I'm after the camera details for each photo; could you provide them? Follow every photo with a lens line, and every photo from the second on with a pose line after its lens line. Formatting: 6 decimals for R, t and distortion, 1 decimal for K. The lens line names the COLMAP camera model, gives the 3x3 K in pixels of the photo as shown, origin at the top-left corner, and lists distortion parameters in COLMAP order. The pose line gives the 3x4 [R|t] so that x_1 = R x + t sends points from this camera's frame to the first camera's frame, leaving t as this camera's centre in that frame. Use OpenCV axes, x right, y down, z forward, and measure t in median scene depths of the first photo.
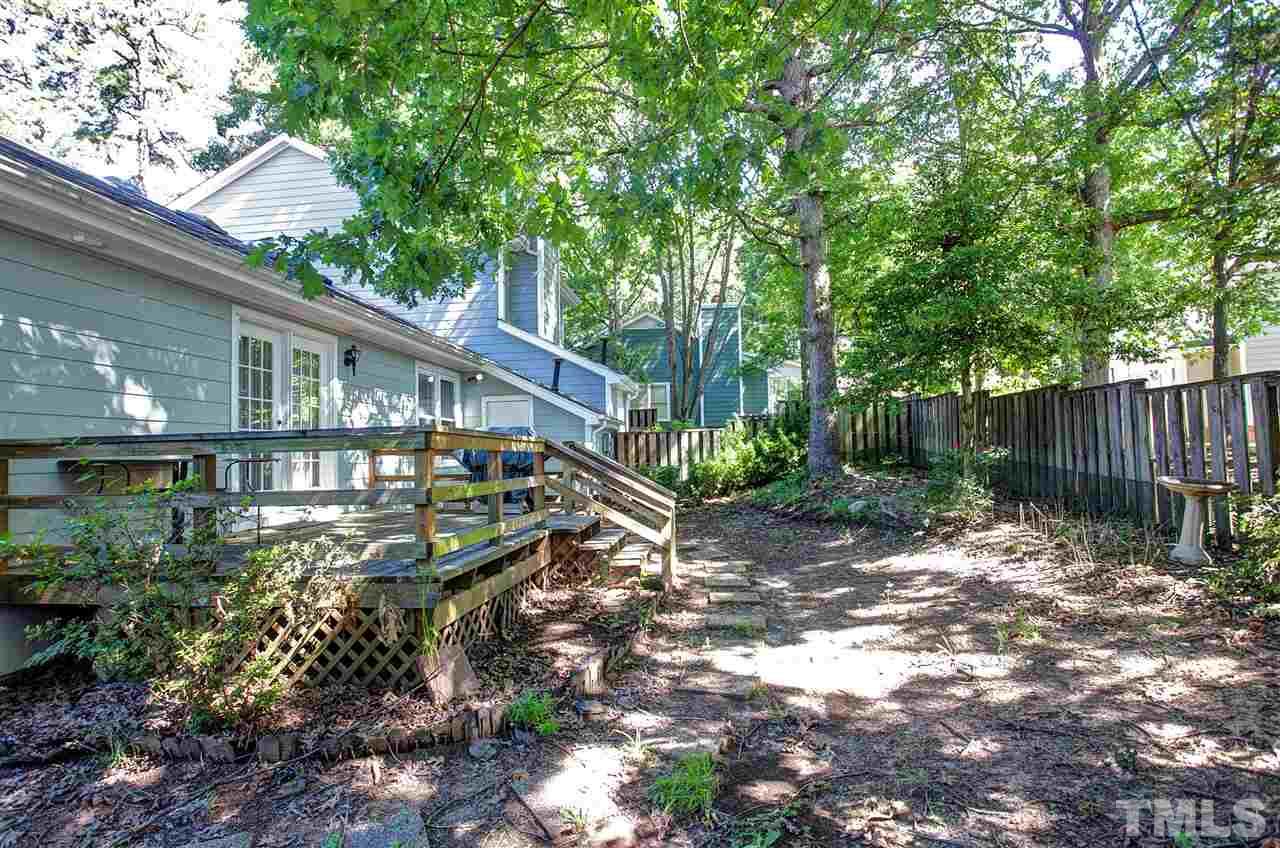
lens RADIAL K [[633.6, 0, 640.0], [0, 633.6, 424.0], [0, 0, 1]] dist [-0.000103, 0.000097]
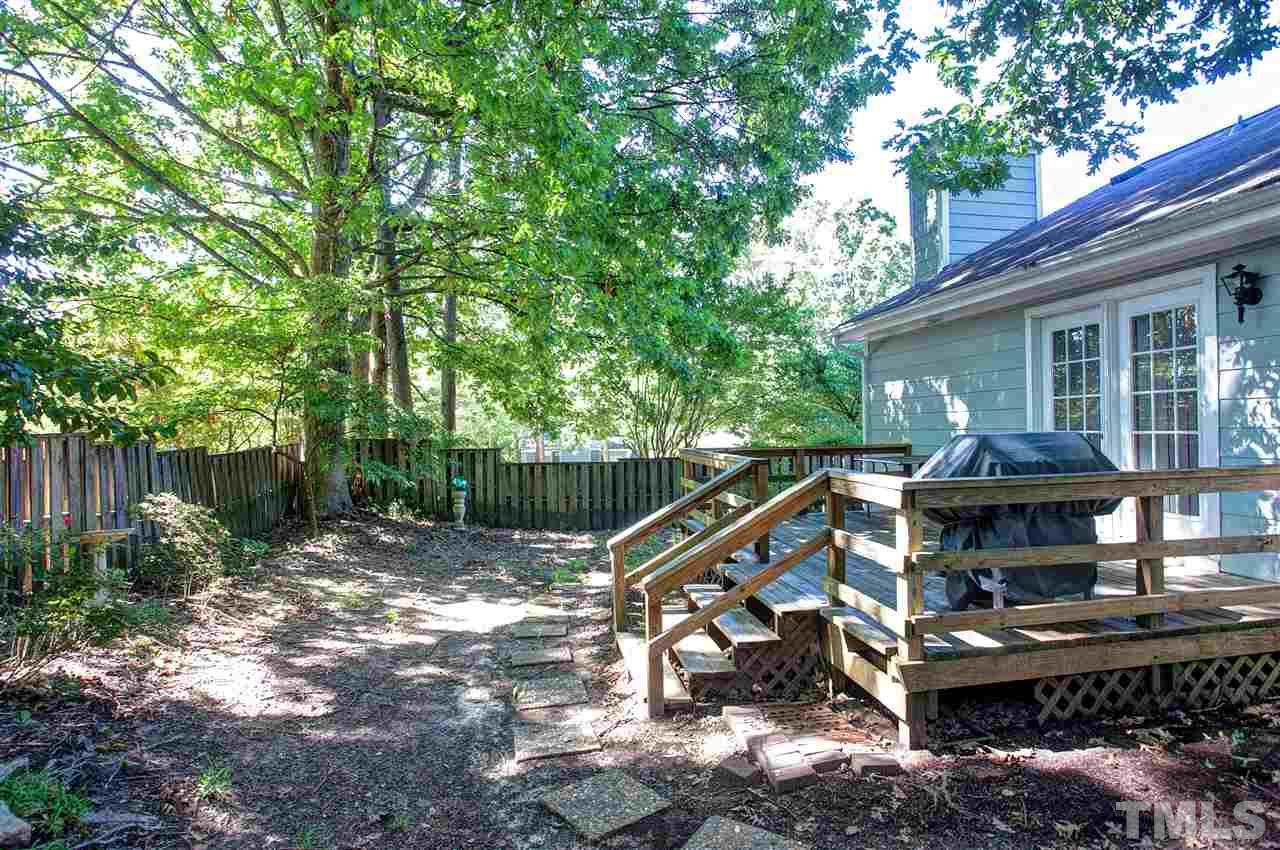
lens RADIAL K [[633.6, 0, 640.0], [0, 633.6, 425.0], [0, 0, 1]] dist [-0.000103, 0.000097]
pose [[-0.959571, 0.041740, -0.278354, 0.240600], [0.055474, 0.997591, -0.041645, 0.004601], [0.275946, -0.055403, -0.959575, 1.789846]]
